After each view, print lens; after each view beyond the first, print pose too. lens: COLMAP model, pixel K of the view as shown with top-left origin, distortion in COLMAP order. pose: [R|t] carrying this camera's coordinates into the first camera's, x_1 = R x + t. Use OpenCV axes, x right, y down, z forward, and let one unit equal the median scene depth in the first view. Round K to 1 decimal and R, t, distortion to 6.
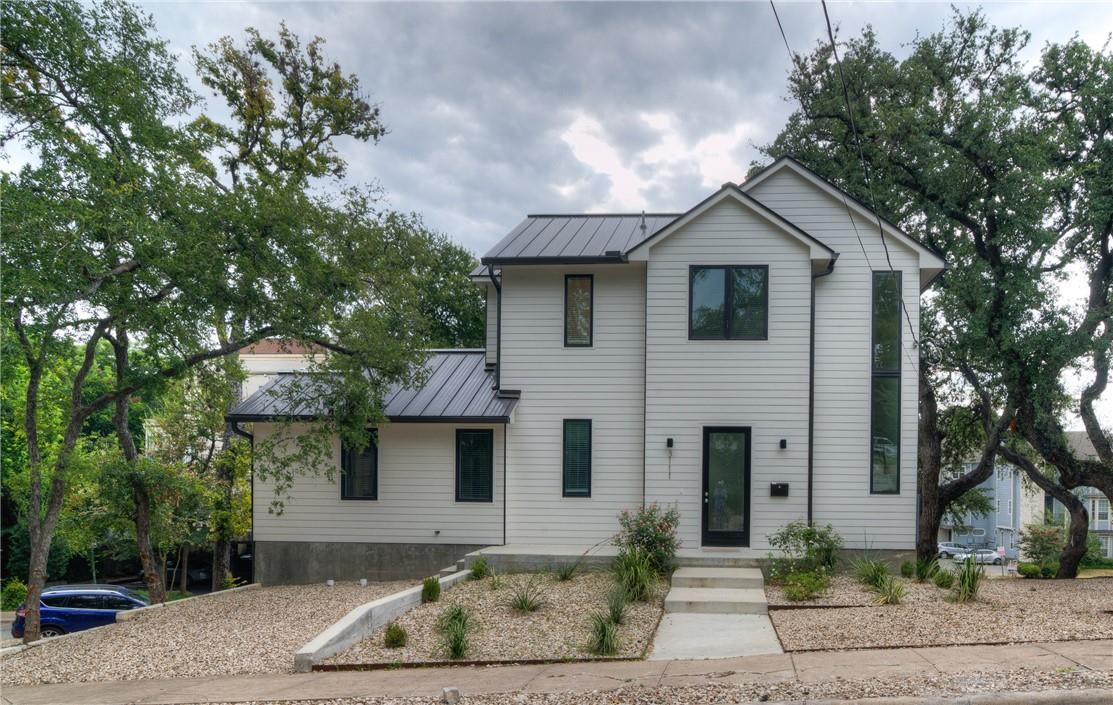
lens RADIAL K [[577.8, 0, 556.5], [0, 577.8, 352.5], [0, 0, 1]] dist [-0.014107, -0.000259]
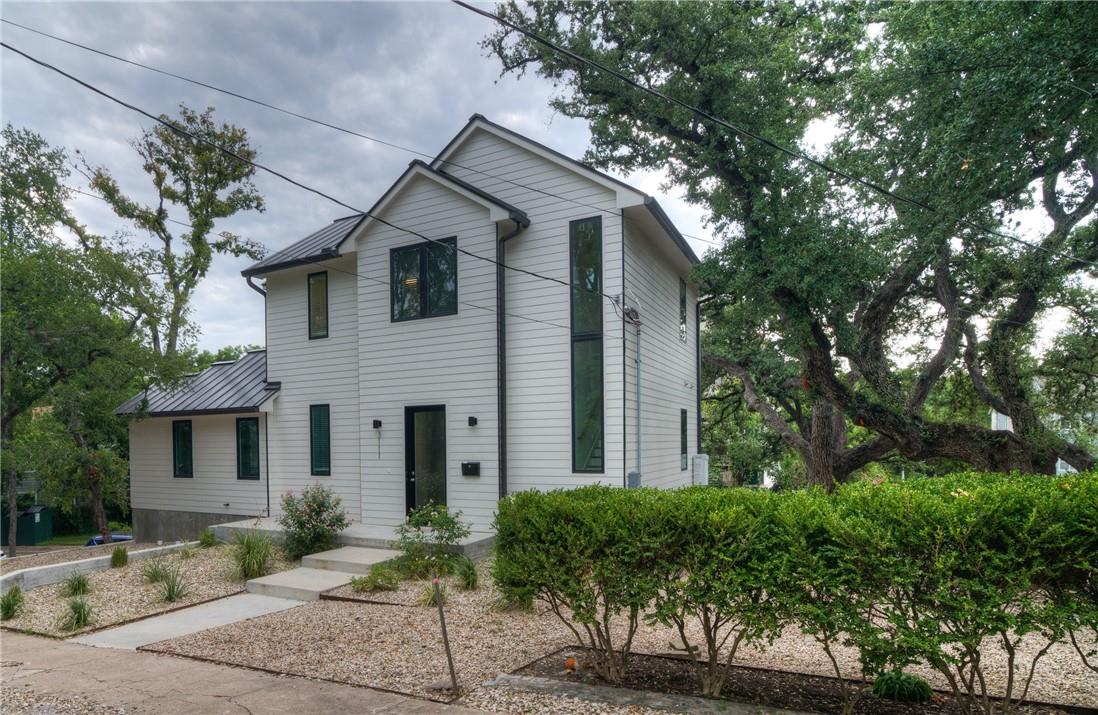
lens RADIAL K [[519.5, 0, 535.7], [0, 519.5, 326.9], [0, 0, 1]] dist [-0.016456, 0.000484]
pose [[0.929206, -0.103041, -0.354907, 0.793255], [0.108911, 0.994046, -0.003457, 0.017068], [0.353150, -0.035441, 0.934895, 0.232105]]
